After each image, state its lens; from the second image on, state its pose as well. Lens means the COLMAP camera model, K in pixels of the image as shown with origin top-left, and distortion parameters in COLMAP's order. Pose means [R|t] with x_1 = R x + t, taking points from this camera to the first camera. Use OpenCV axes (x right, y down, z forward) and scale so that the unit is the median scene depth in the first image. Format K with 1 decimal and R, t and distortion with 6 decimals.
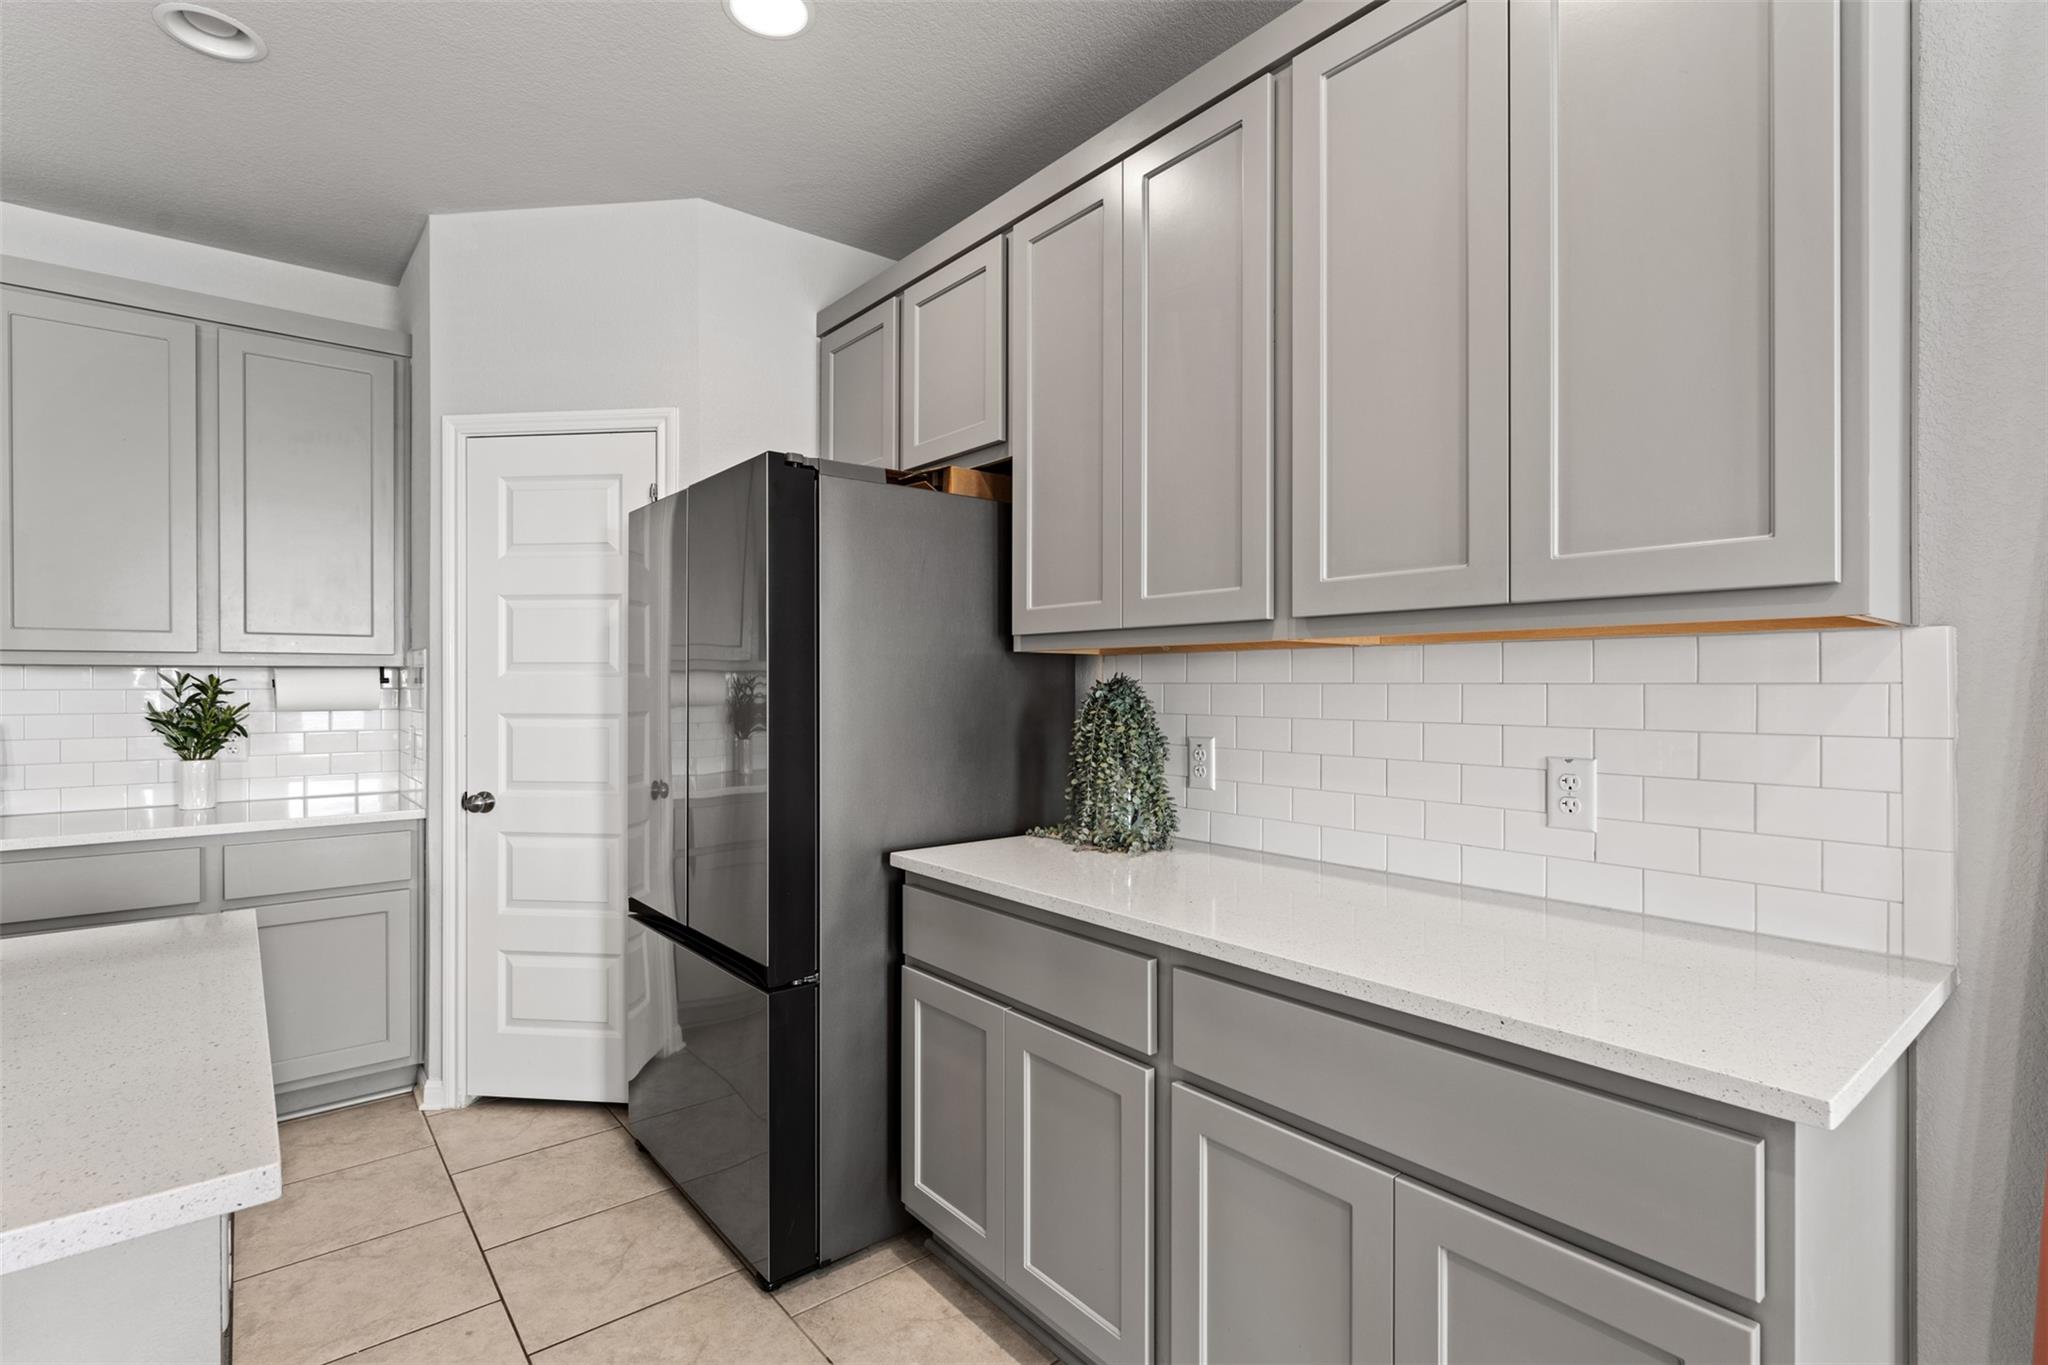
lens RADIAL K [[973.0, 0, 1030.8], [0, 973.0, 673.6], [0, 0, 1]] dist [0.000137, -0.001339]
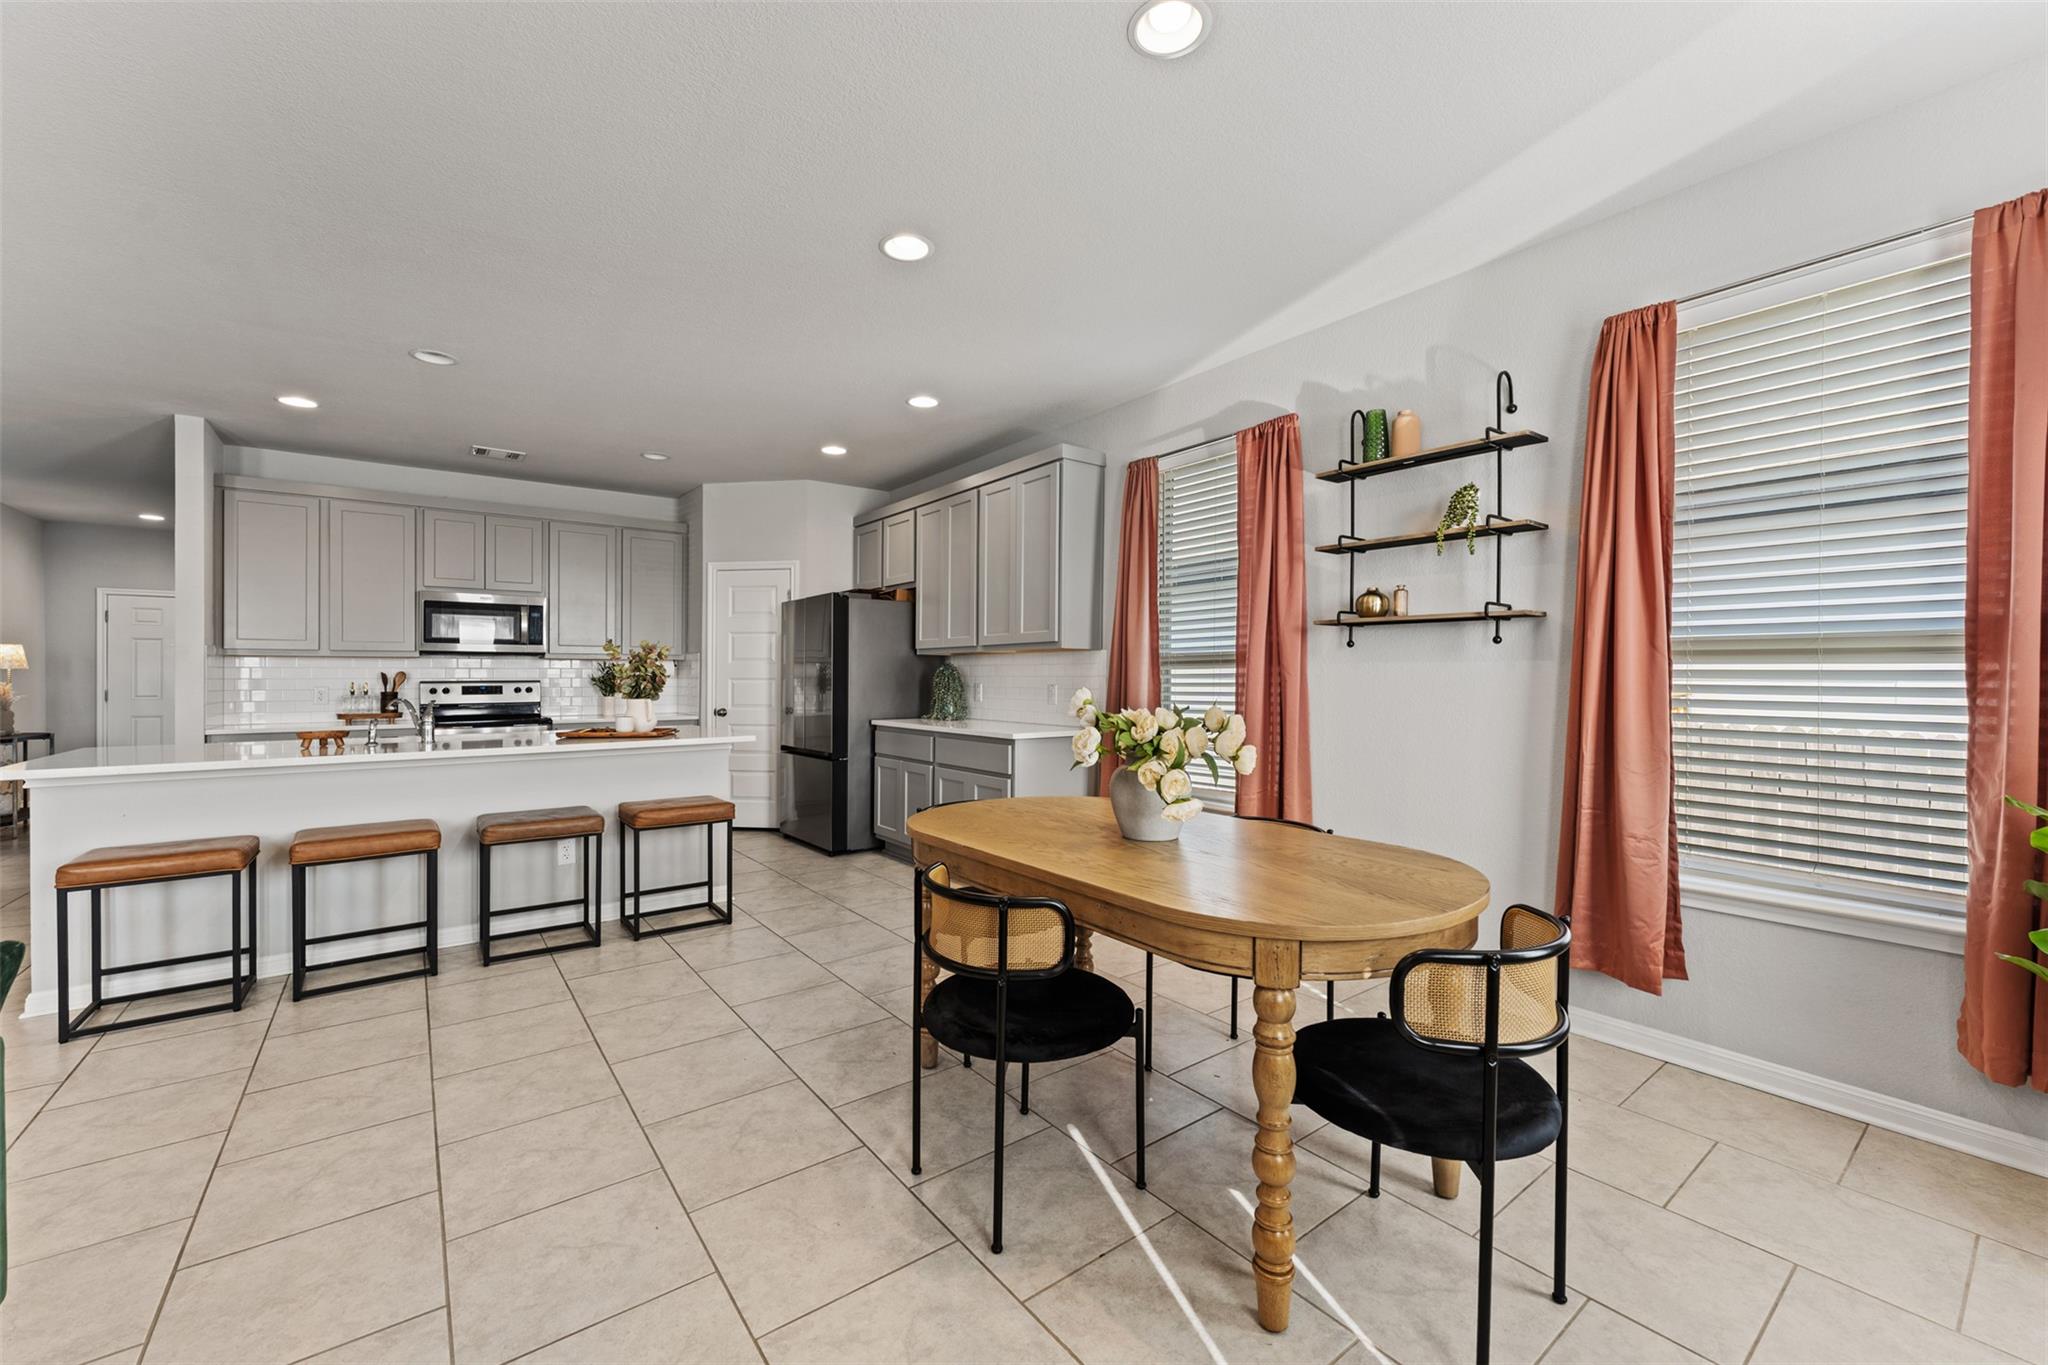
lens RADIAL K [[809.7, 0, 1036.0], [0, 809.7, 675.5], [0, 0, 1]] dist [0.003720, -0.000935]
pose [[0.999694, 0.004162, -0.024380, 0.388862], [-0.004126, 0.999990, 0.001509, 0.033406], [0.024386, -0.001408, 0.999702, -1.373886]]
